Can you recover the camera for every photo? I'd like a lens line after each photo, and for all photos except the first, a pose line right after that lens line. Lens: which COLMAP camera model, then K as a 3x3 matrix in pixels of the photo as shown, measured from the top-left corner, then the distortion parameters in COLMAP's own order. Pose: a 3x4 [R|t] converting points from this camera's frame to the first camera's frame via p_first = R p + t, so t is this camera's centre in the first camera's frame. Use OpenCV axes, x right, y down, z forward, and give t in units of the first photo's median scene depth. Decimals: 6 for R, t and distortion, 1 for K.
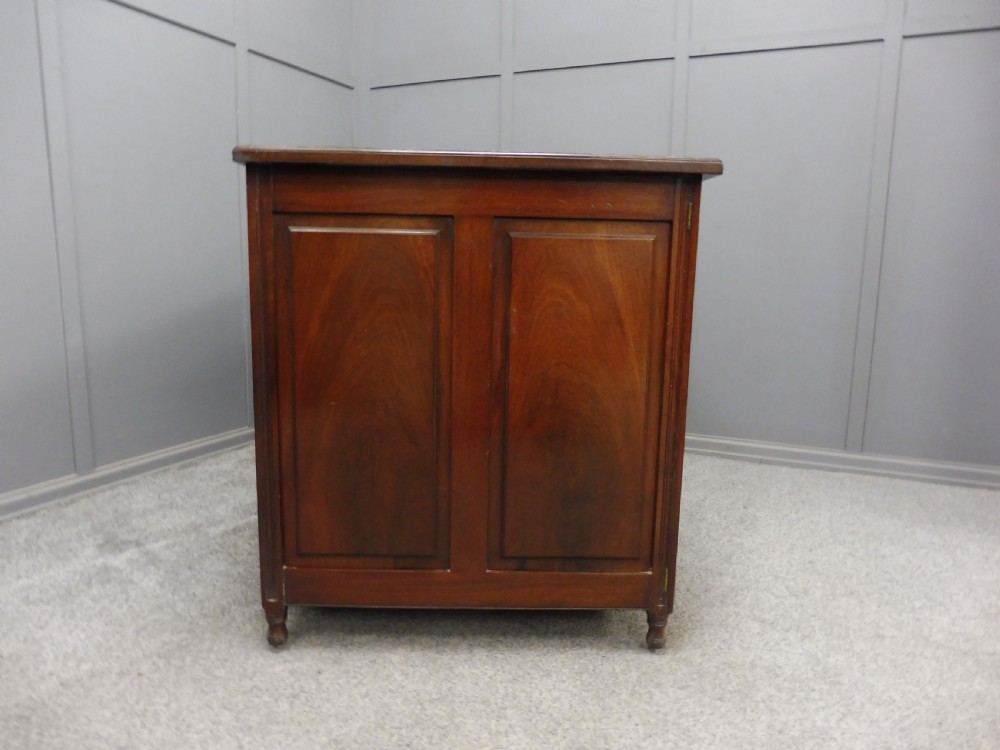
lens RADIAL K [[726.5, 0, 492.9], [0, 726.5, 363.0], [0, 0, 1]] dist [-0.053325, 0.025993]
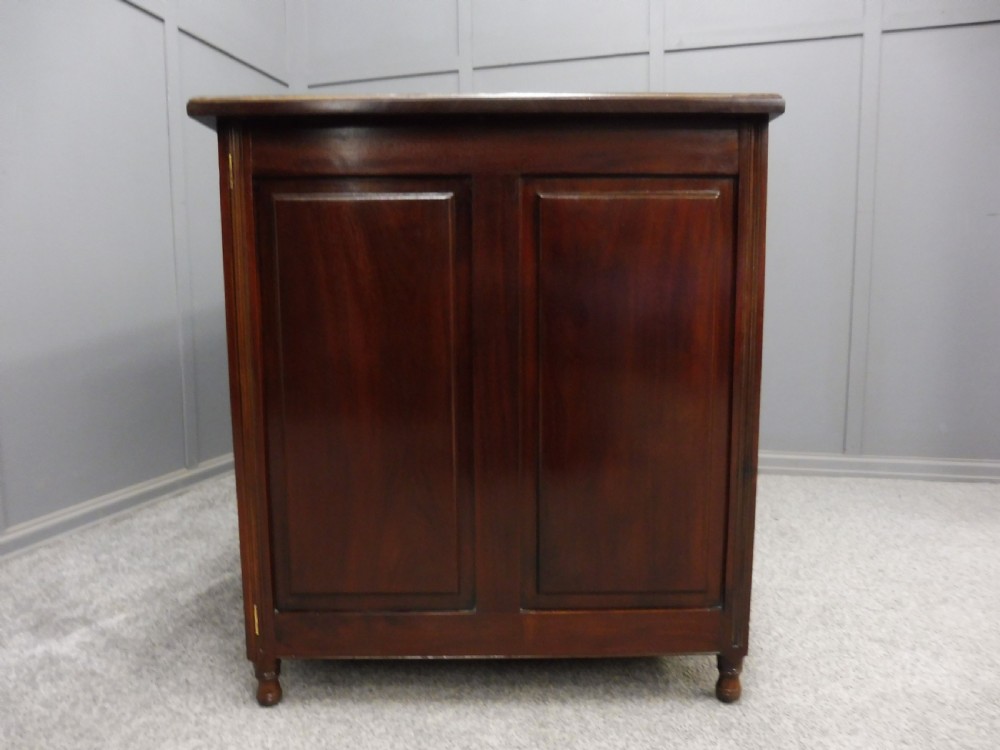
lens RADIAL K [[726.5, 0, 494.6], [0, 726.5, 369.5], [0, 0, 1]] dist [-0.053325, 0.025993]
pose [[0.985960, -0.039828, 0.162164, -0.168235], [0.046641, 0.998172, -0.038424, 0.030998], [-0.160337, 0.045448, 0.986015, 0.155992]]
